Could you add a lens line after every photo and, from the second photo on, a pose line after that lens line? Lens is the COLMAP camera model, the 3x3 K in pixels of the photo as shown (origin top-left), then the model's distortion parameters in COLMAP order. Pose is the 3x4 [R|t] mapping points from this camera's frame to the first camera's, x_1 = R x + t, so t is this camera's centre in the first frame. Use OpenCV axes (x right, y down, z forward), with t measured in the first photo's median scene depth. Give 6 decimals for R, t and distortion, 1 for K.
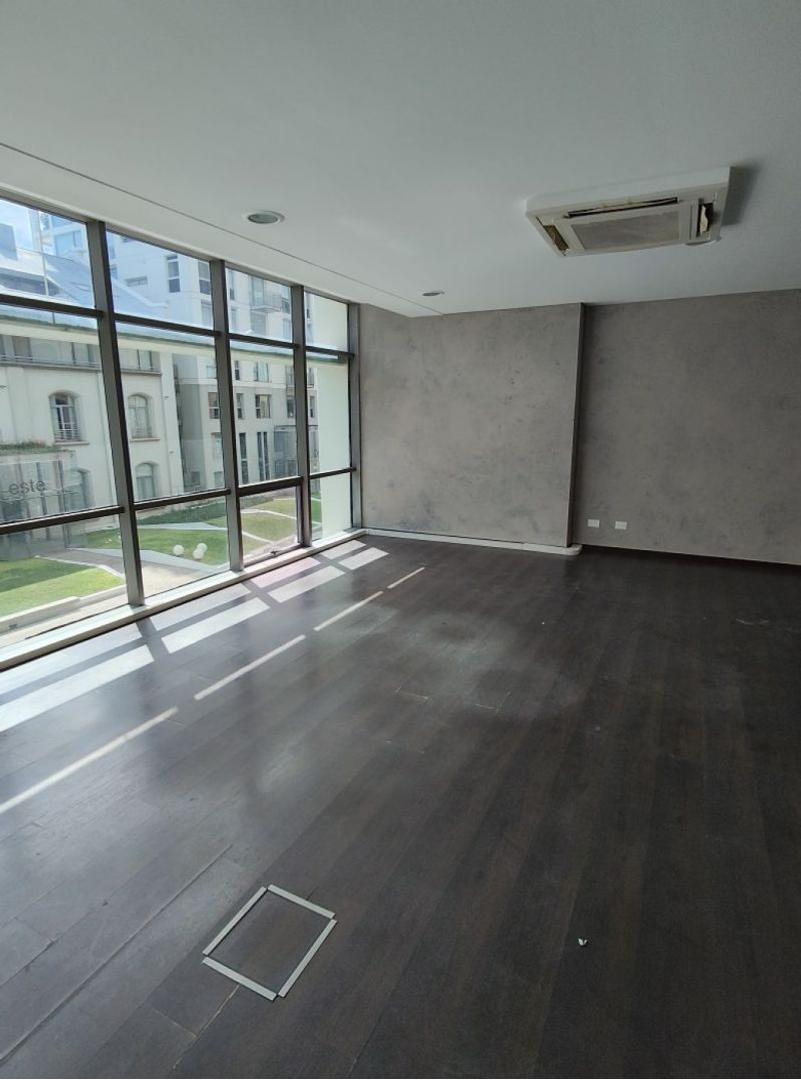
lens RADIAL K [[564.0, 0, 400.5], [0, 564.0, 540.0], [0, 0, 1]] dist [-0.018728, 0.000790]
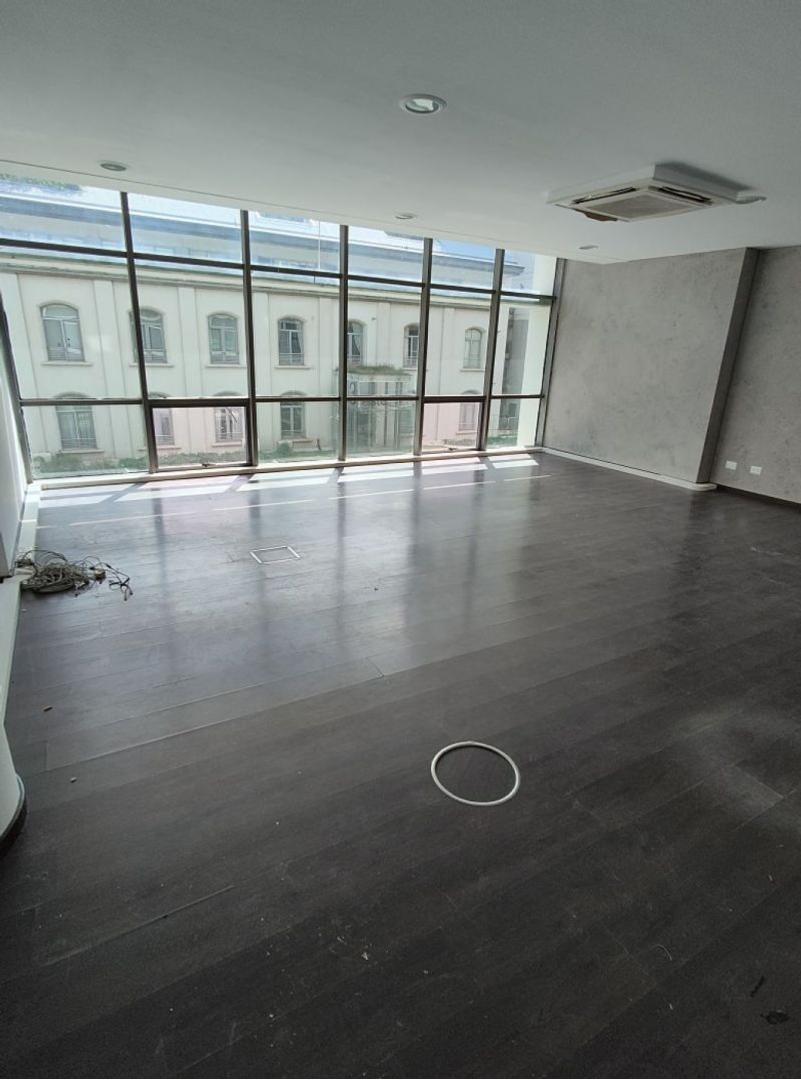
lens RADIAL K [[564.0, 0, 400.5], [0, 564.0, 540.0], [0, 0, 1]] dist [-0.018728, 0.000790]
pose [[0.831842, 0.215703, -0.511382, 0.387655], [-0.161994, 0.975628, 0.148015, 0.050442], [0.530846, -0.040285, 0.846510, -0.210246]]
